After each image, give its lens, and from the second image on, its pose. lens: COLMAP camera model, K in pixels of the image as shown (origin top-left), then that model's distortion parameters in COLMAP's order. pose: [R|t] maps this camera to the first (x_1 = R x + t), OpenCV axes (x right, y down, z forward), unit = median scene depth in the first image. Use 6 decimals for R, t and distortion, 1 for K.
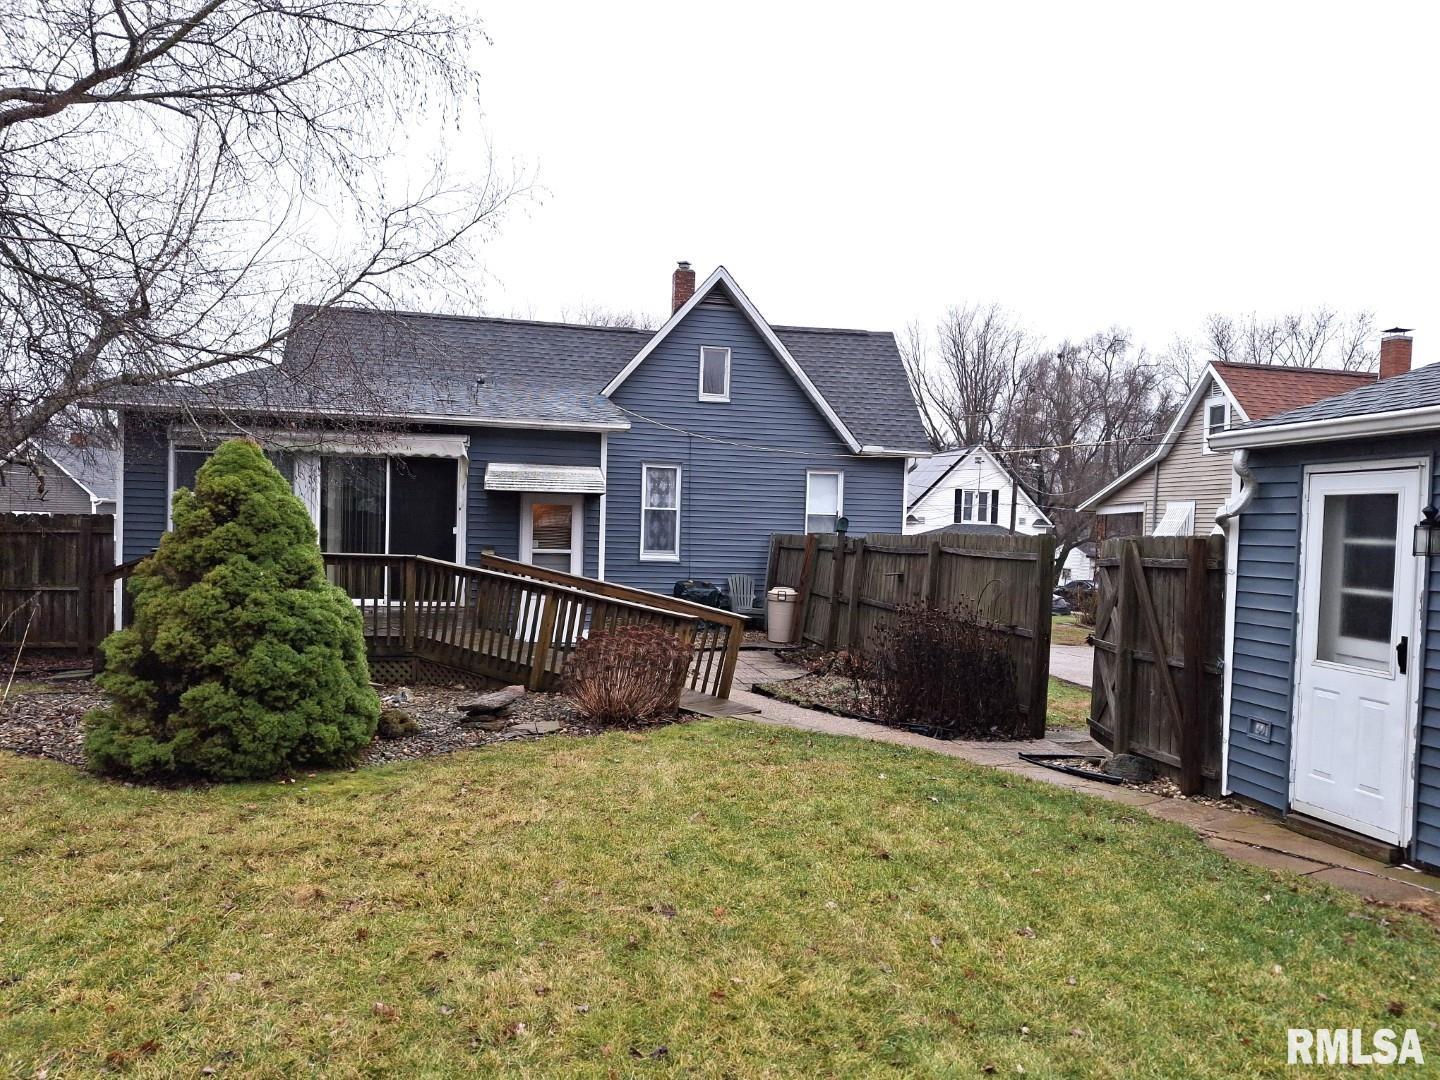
lens RADIAL K [[1036.5, 0, 719.0], [0, 1036.5, 563.1], [0, 0, 1]] dist [0.111259, -0.200453]
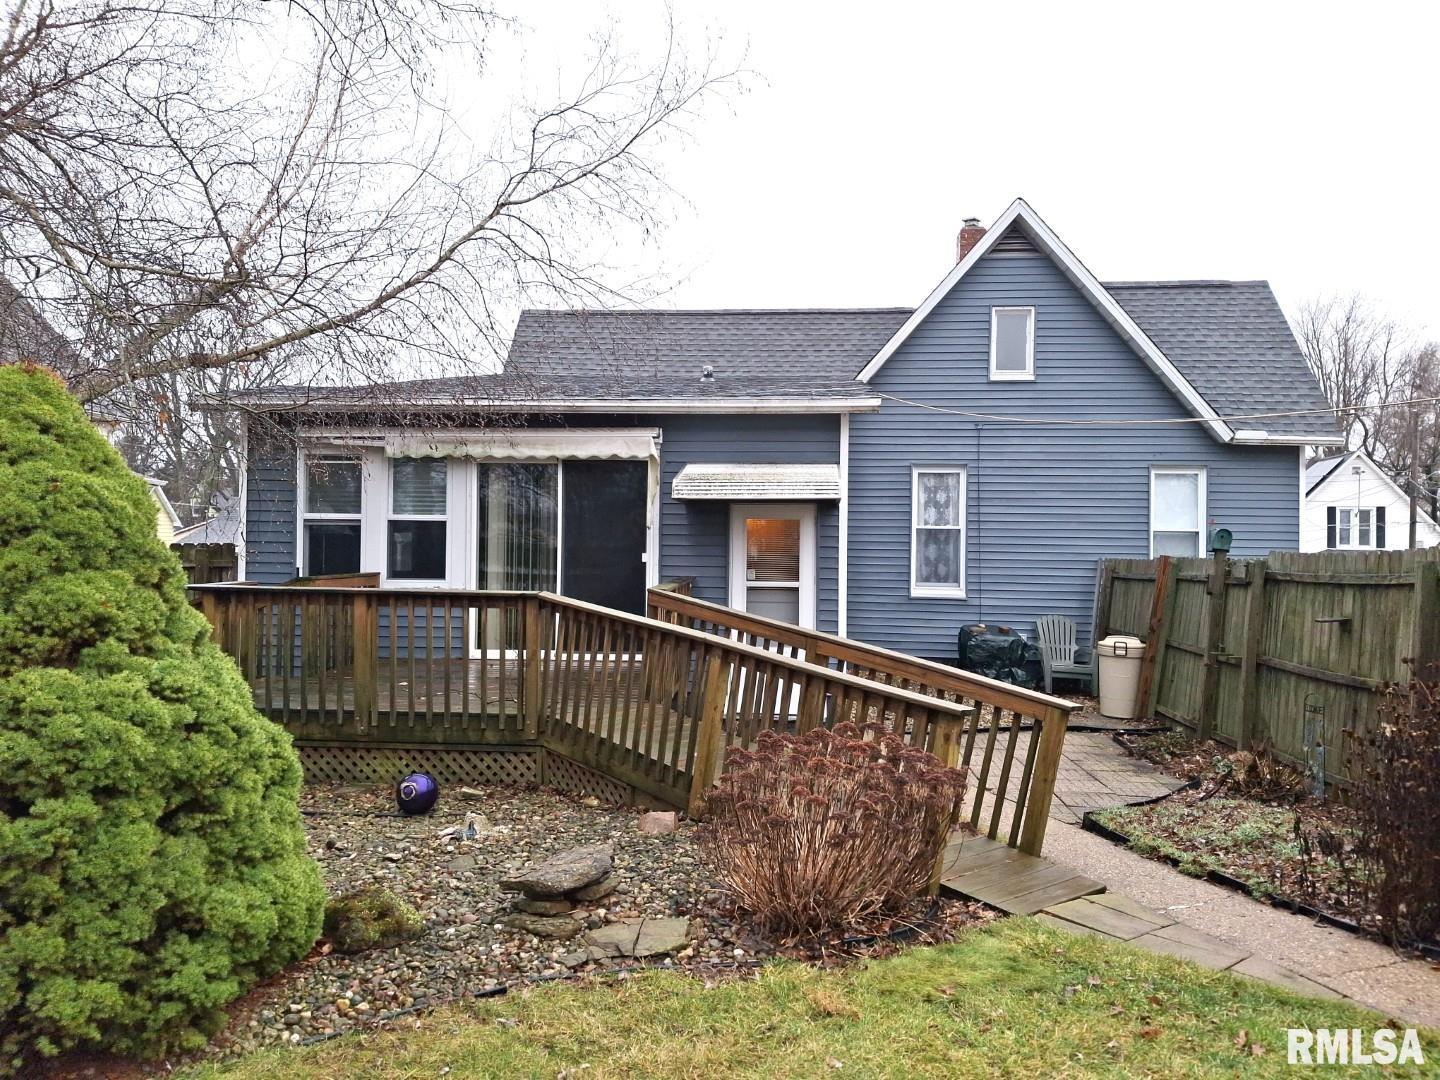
lens RADIAL K [[1063.9, 0, 723.4], [0, 1063.9, 533.6], [0, 0, 1]] dist [0.118029, -0.225946]
pose [[0.962203, -0.020206, -0.271583, 0.003955], [0.003759, 0.998134, -0.060944, -0.001763], [0.272307, 0.057620, 0.960484, 0.256658]]
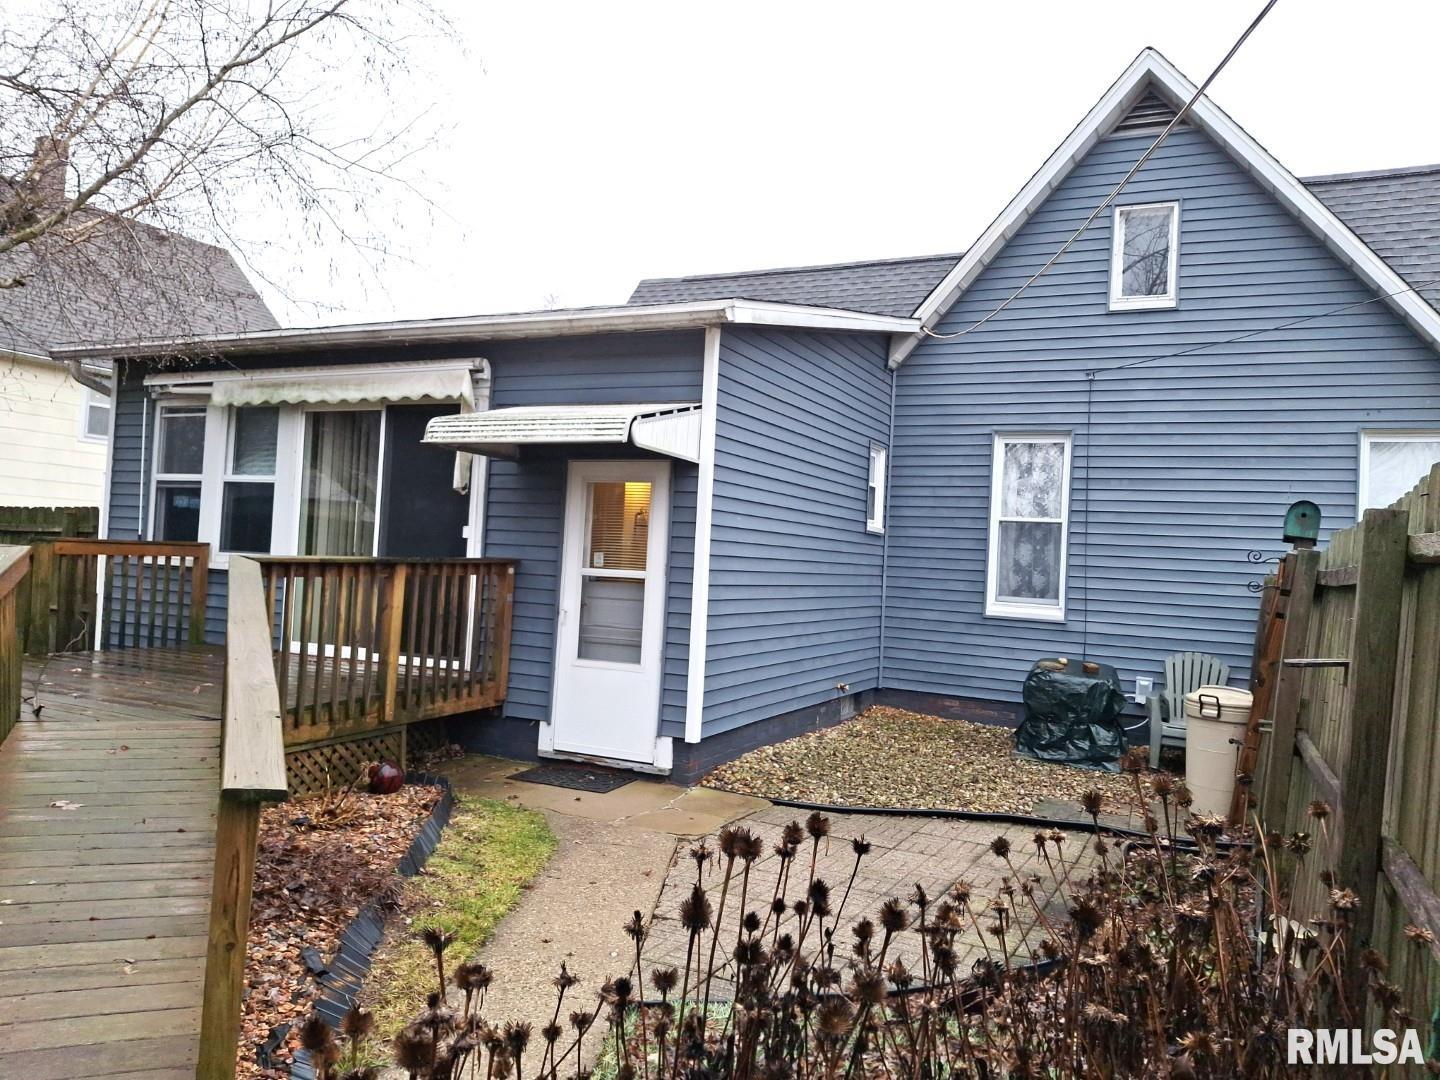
lens RADIAL K [[1064.4, 0, 714.2], [0, 1064.4, 531.2], [0, 0, 1]] dist [0.147694, -0.323113]
pose [[0.803267, -0.005093, -0.595597, 0.164557], [-0.050355, 0.995803, -0.076427, 0.004575], [0.593486, 0.091382, 0.799639, 0.538969]]
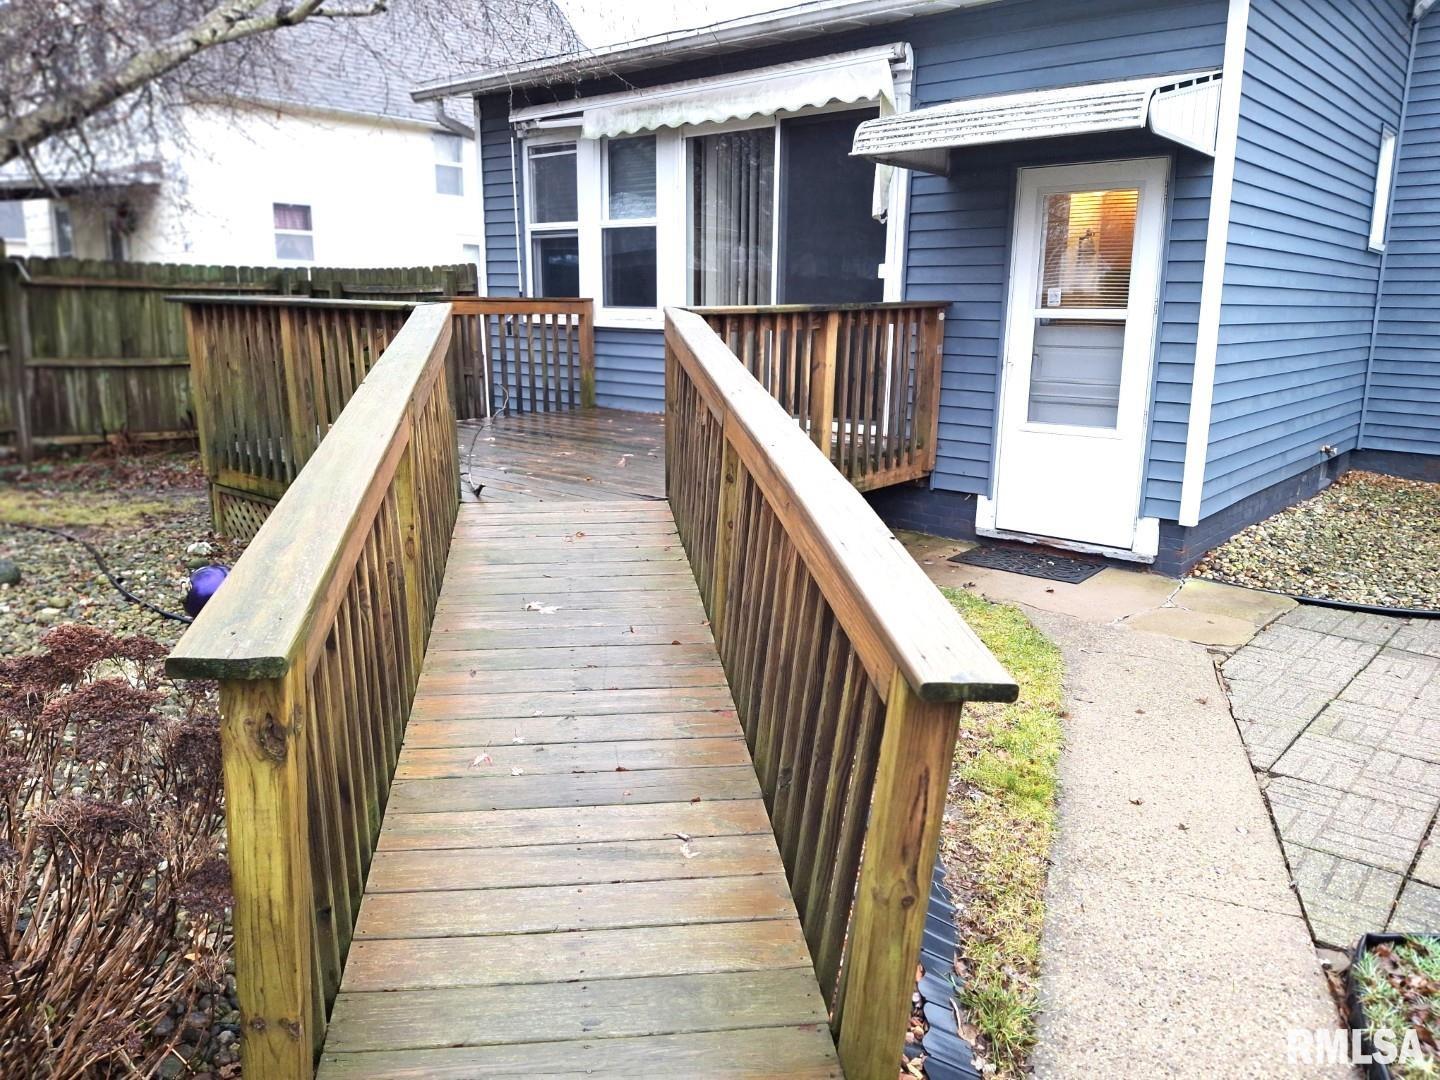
lens RADIAL K [[1063.9, 0, 723.4], [0, 1063.9, 533.6], [0, 0, 1]] dist [0.118029, -0.225946]
pose [[0.618368, 0.145755, -0.772254, 0.075425], [-0.024307, 0.985728, 0.166583, 0.005264], [0.785513, -0.084239, 0.613085, 0.555989]]
